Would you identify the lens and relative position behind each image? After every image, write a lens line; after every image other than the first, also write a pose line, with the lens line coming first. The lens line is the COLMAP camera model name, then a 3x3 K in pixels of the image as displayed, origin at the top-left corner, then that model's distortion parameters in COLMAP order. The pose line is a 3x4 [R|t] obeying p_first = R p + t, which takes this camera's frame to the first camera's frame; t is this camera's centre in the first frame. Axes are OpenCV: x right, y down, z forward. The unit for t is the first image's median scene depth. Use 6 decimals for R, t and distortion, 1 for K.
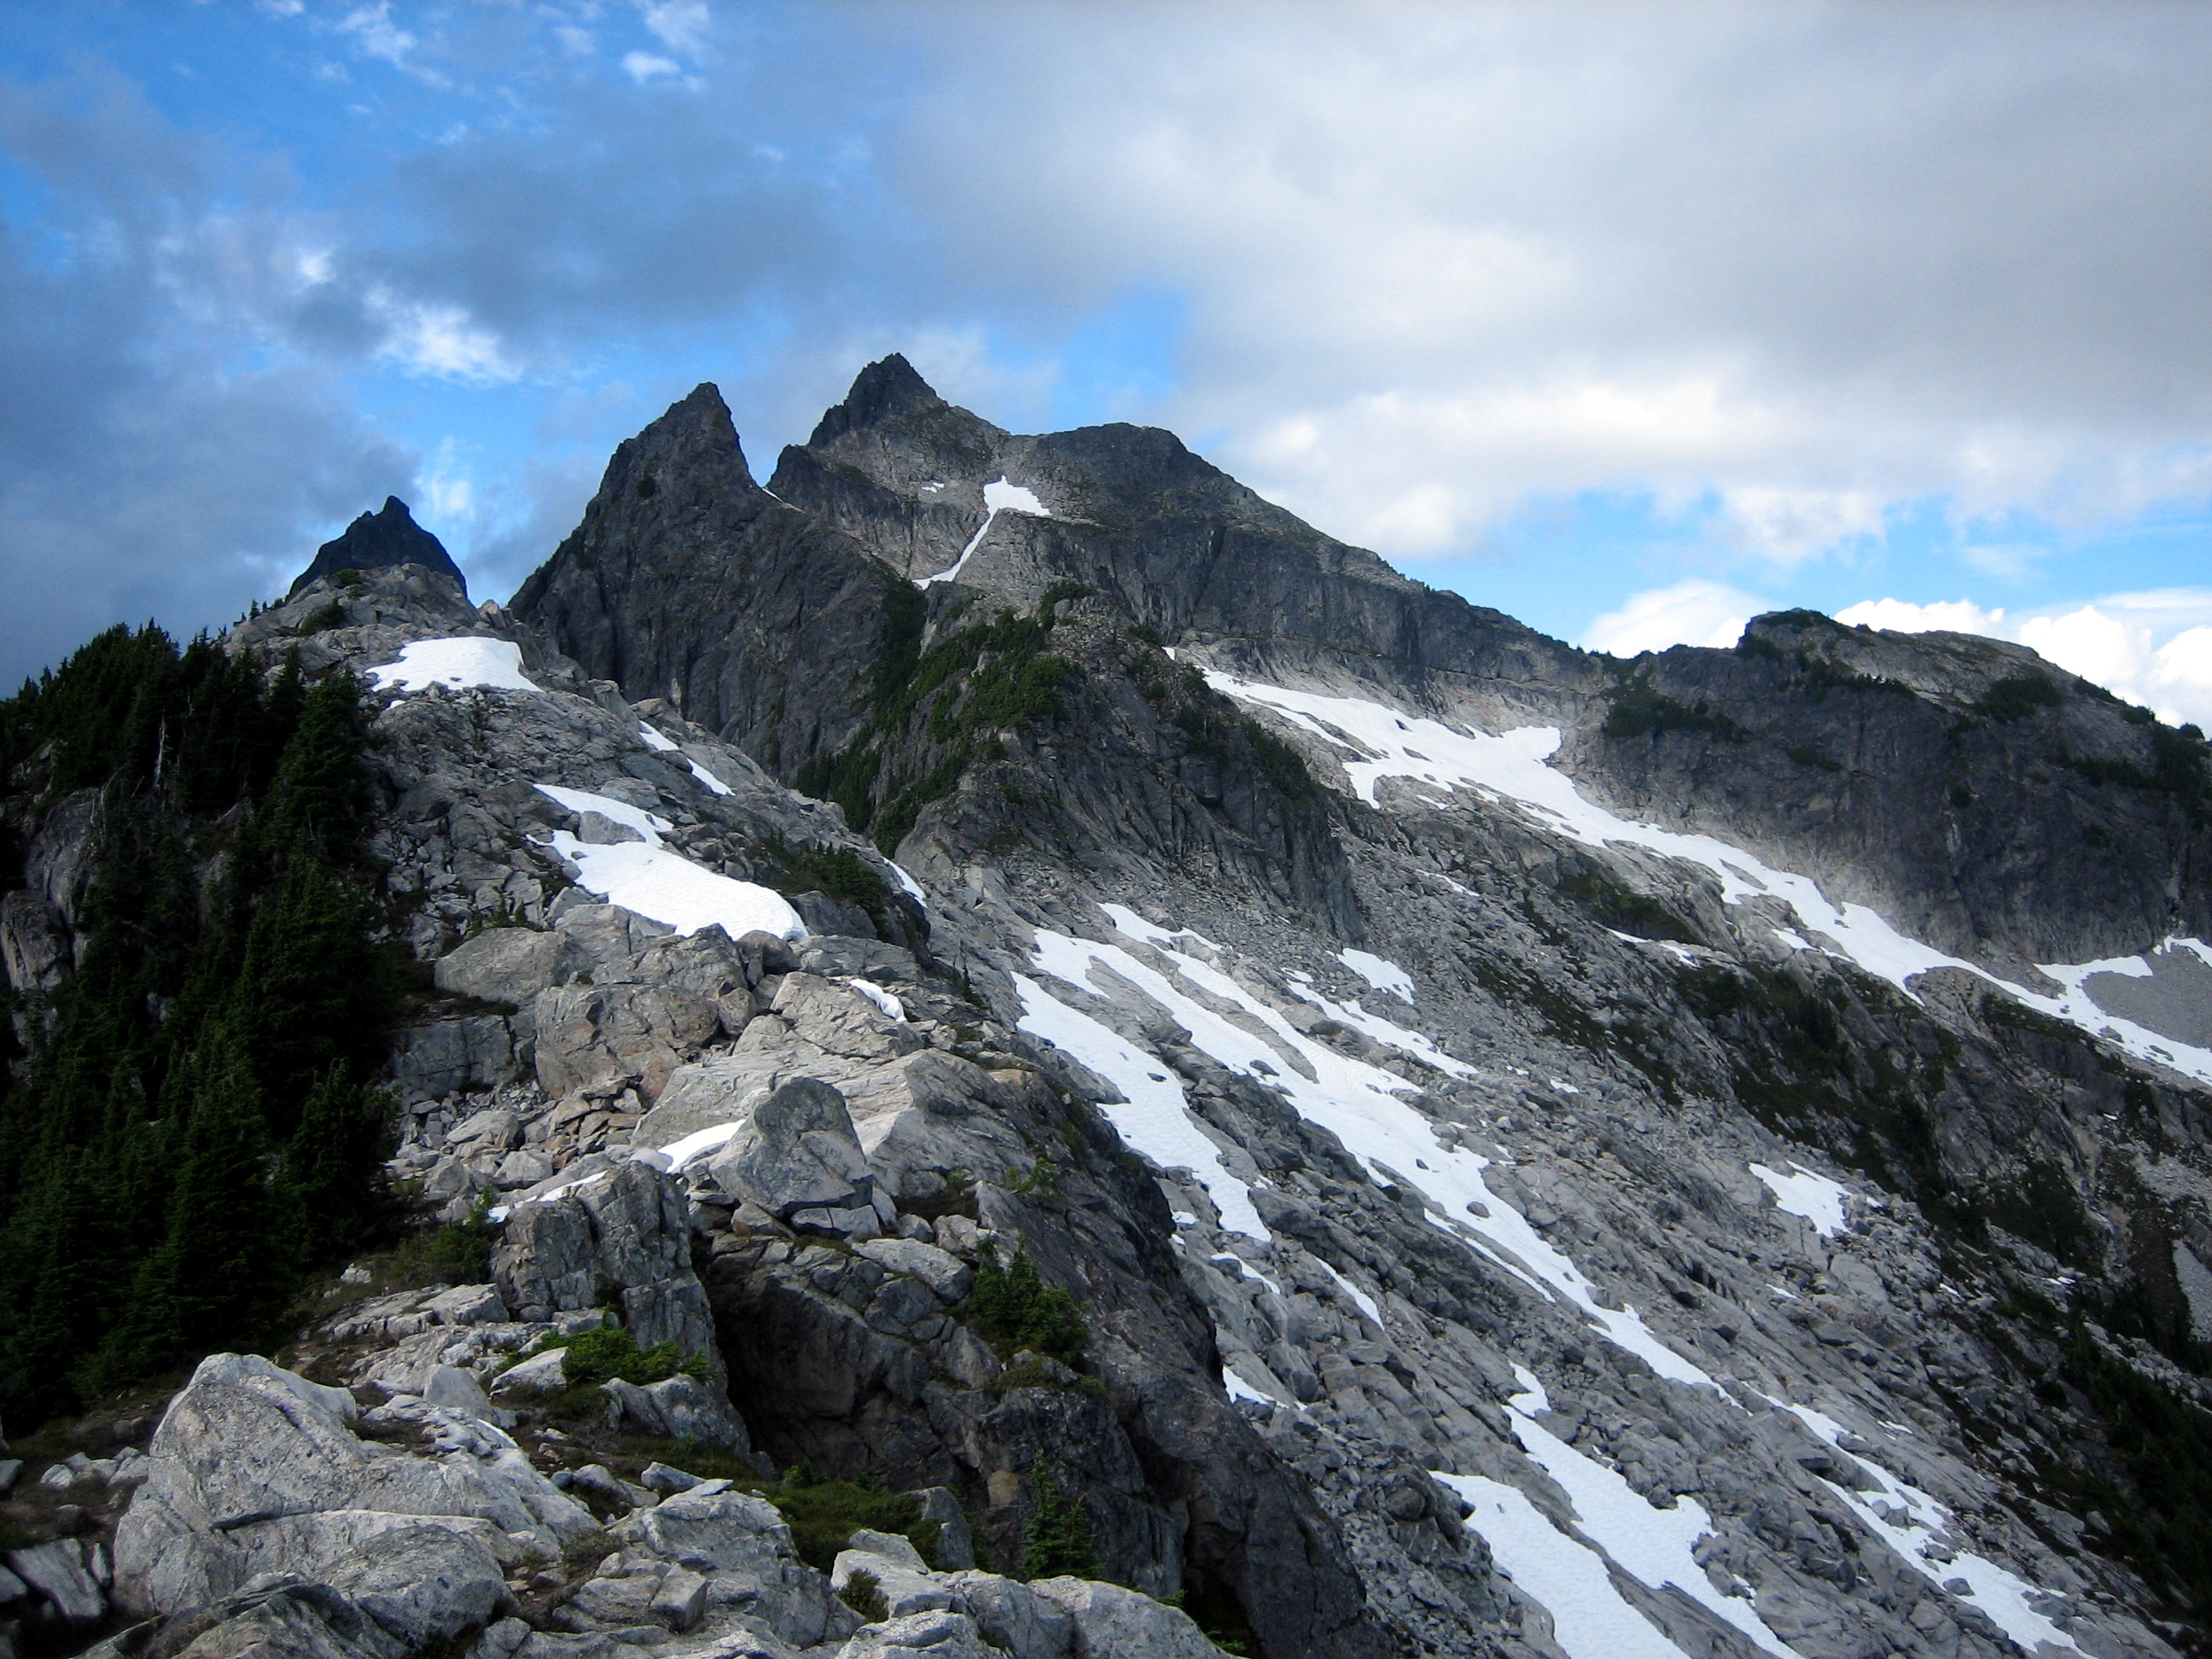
lens RADIAL K [[2272.6, 0, 1106.0], [0, 2272.6, 829.5], [0, 0, 1]] dist [-0.156939, 0.199835]
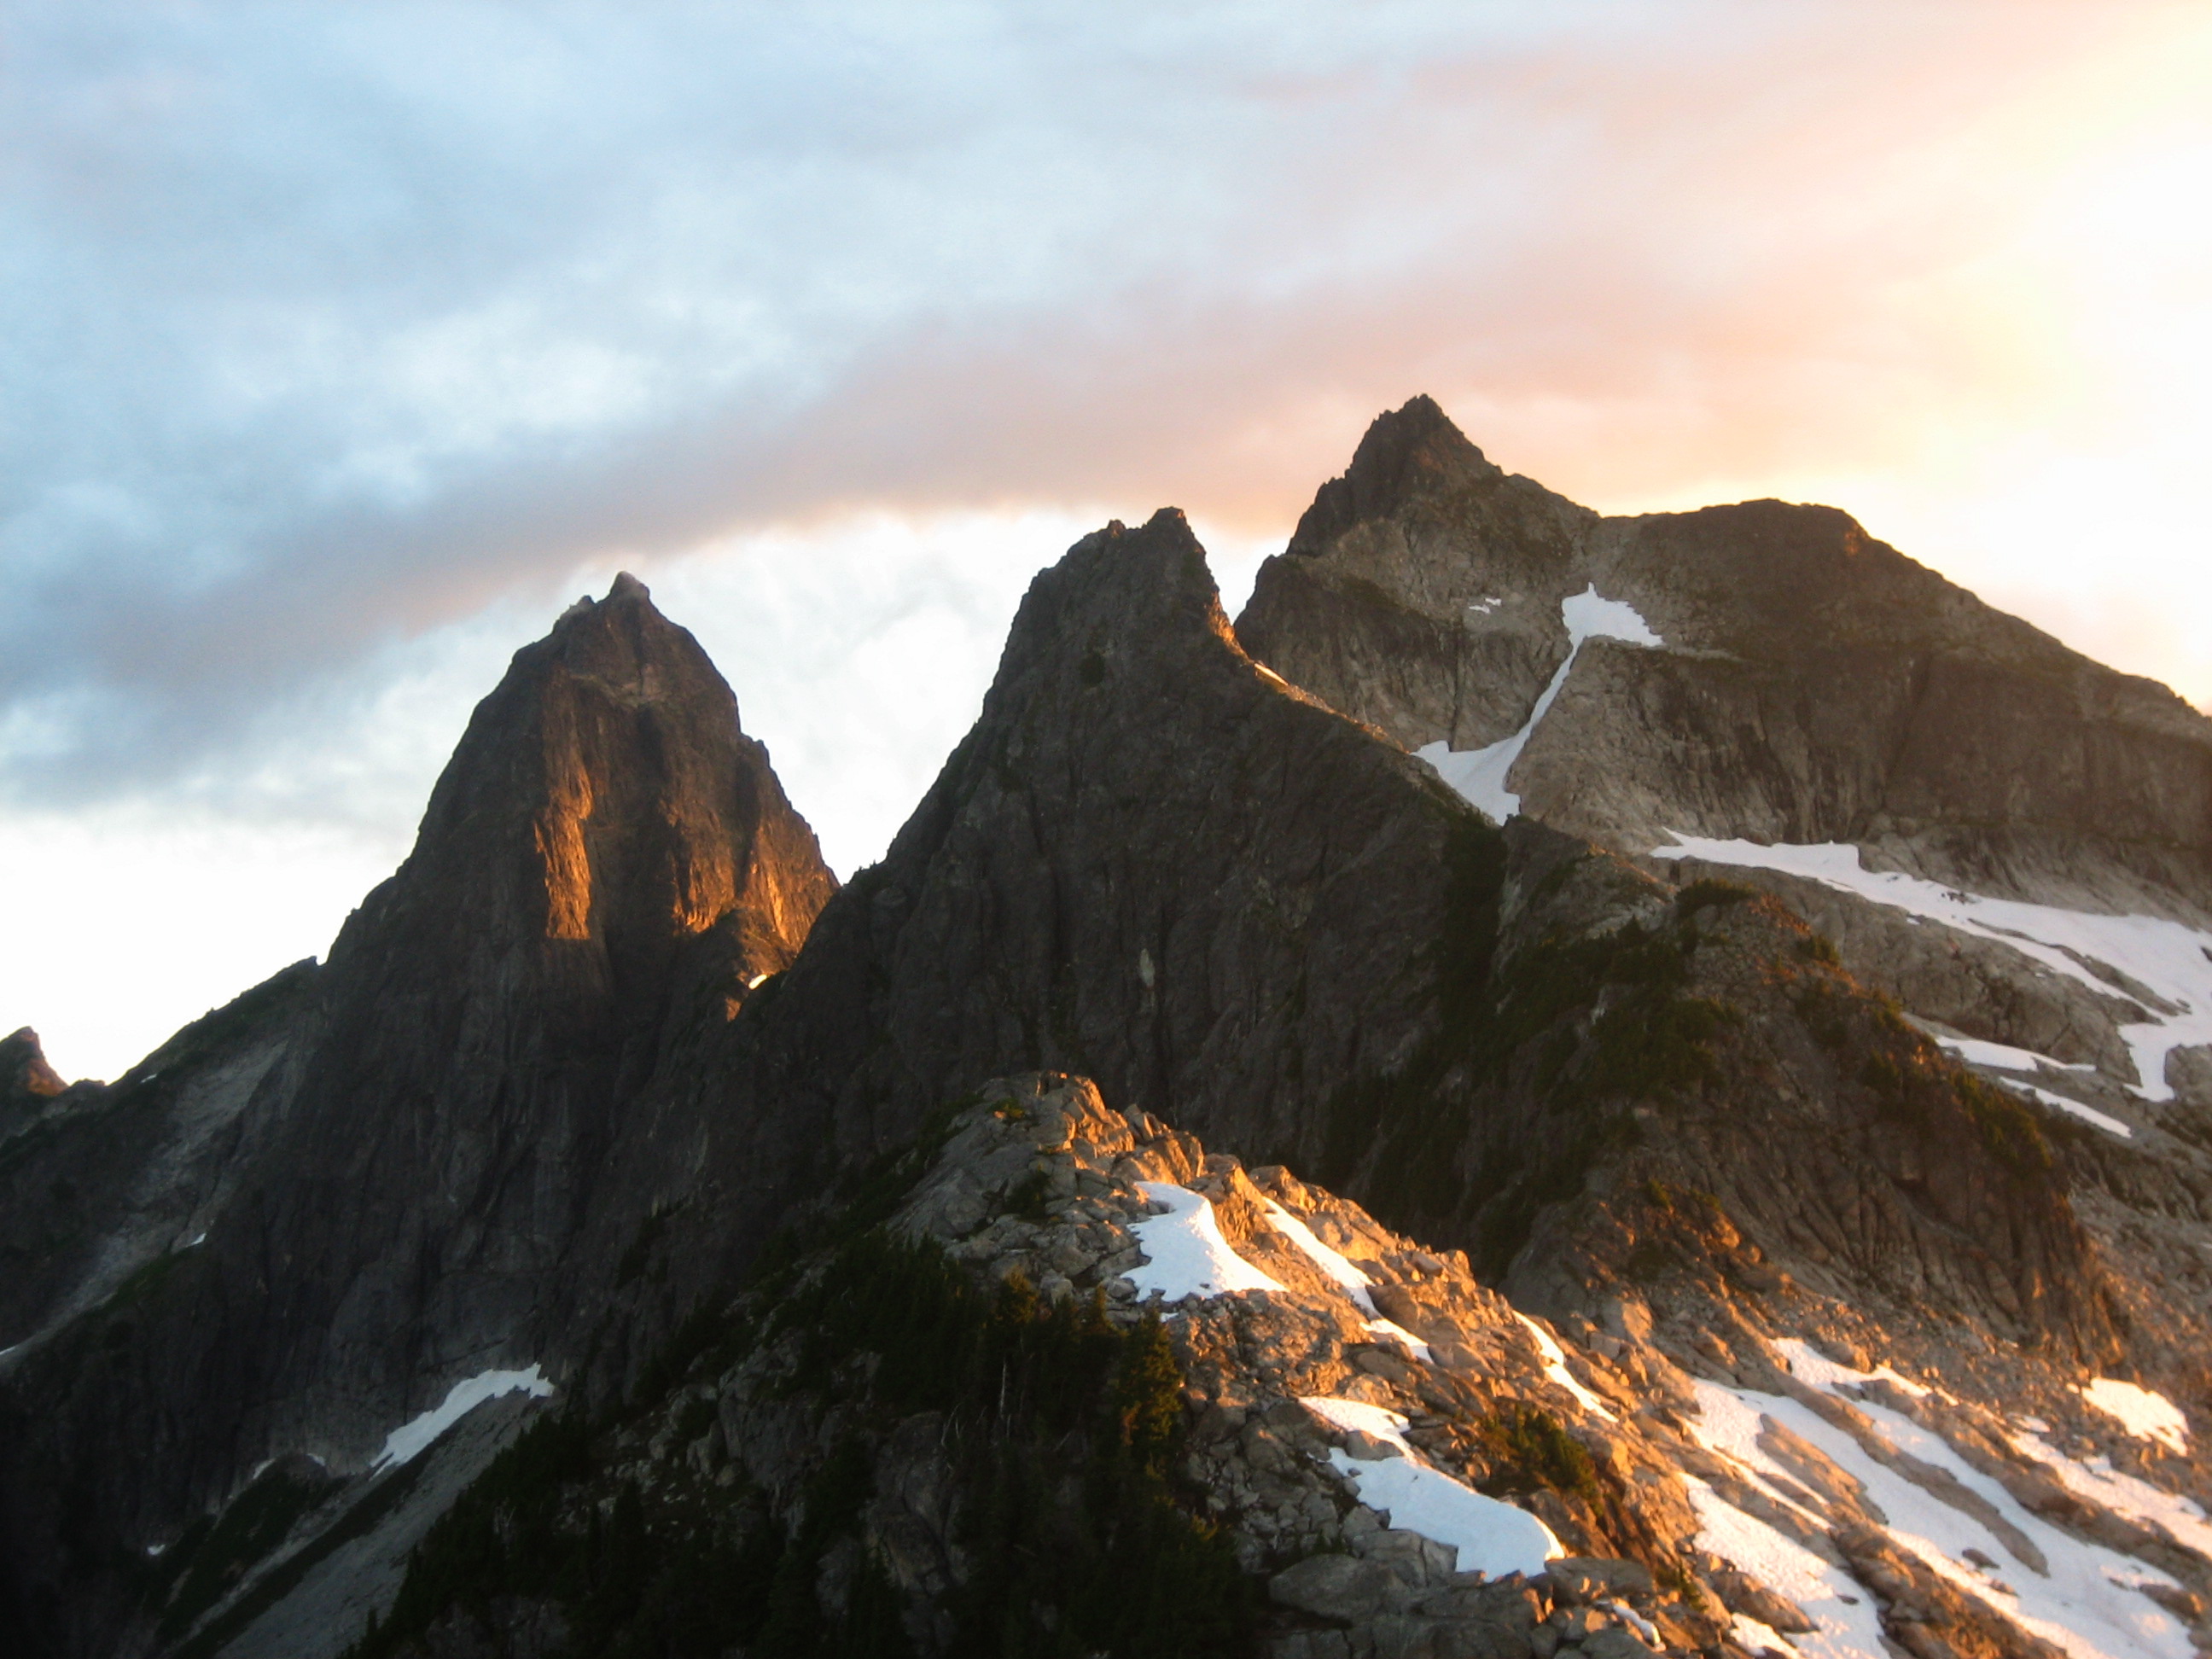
lens RADIAL K [[3864.5, 0, 1106.0], [0, 3864.5, 829.5], [0, 0, 1]] dist [-0.089083, 0.022276]
pose [[0.986394, -0.023746, -0.162672, -0.007801], [0.015715, 0.998602, -0.050476, -0.072455], [0.163643, 0.047233, 0.985388, -0.333178]]
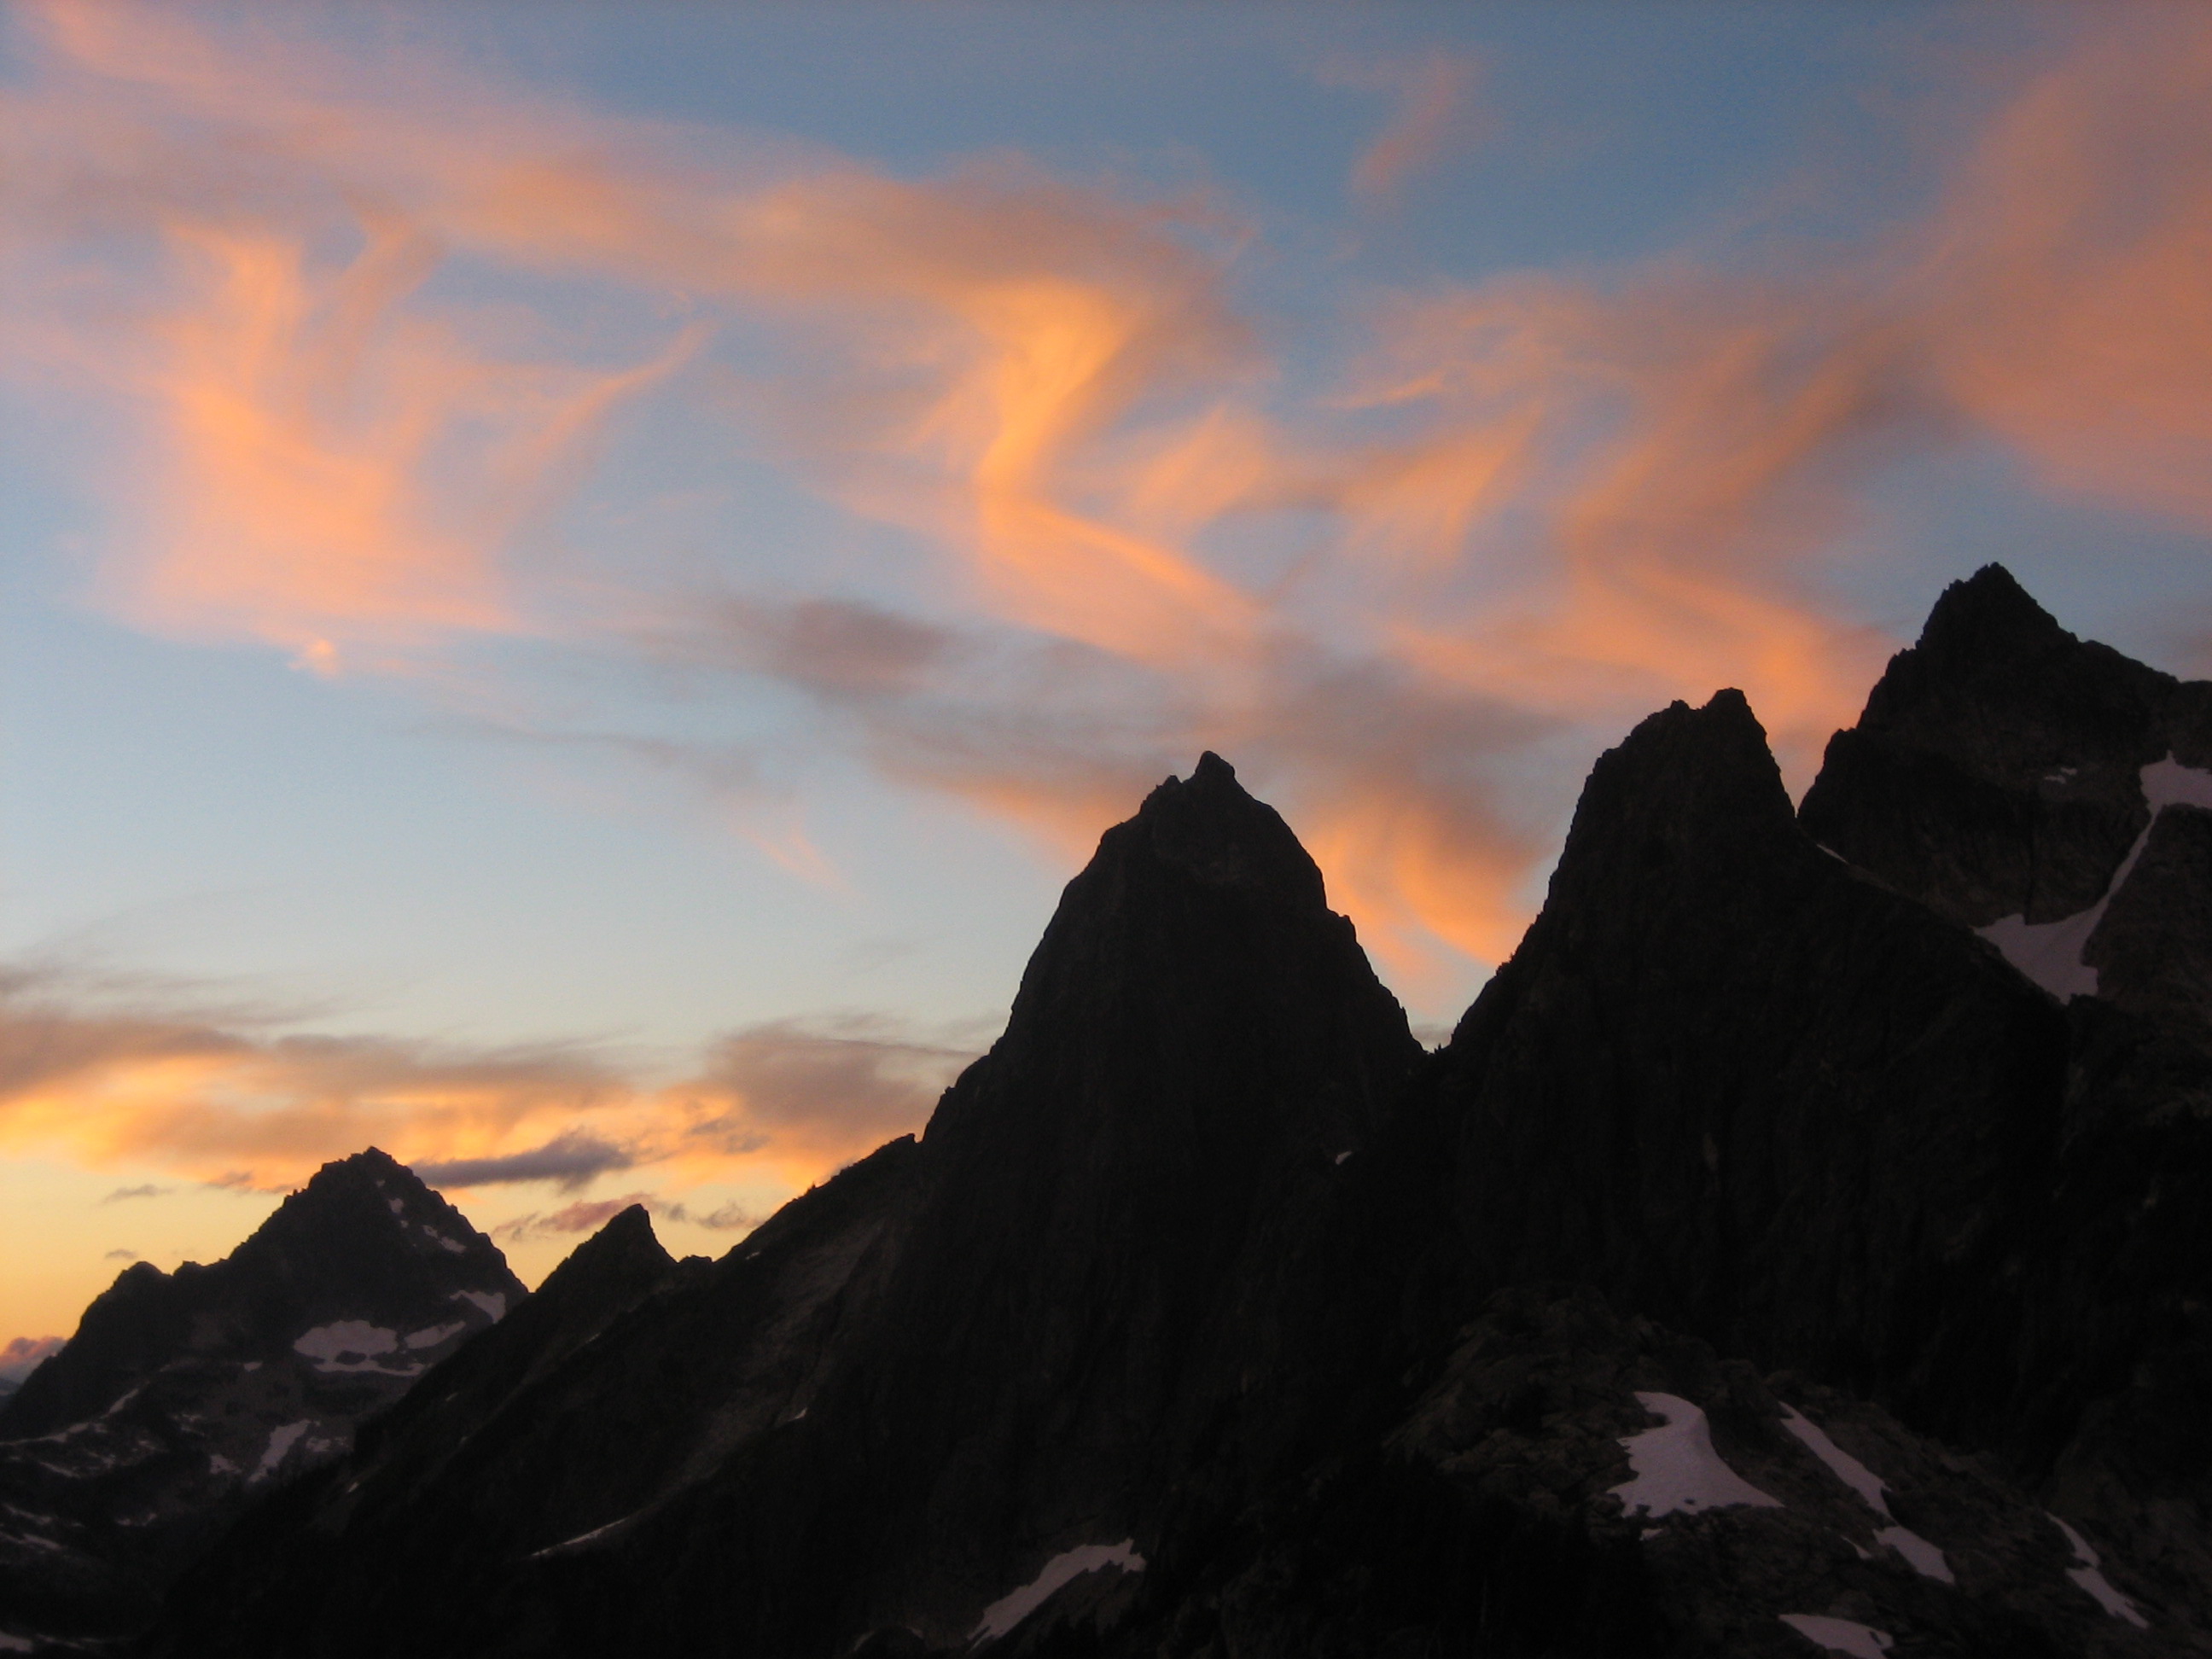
lens RADIAL K [[3864.5, 0, 1106.0], [0, 3864.5, 829.5], [0, 0, 1]] dist [-0.089083, 0.022276]
pose [[0.948860, -0.049590, -0.311779, 0.019323], [0.020424, 0.995160, -0.096126, -0.082306], [0.315037, 0.084842, 0.945280, -0.351409]]
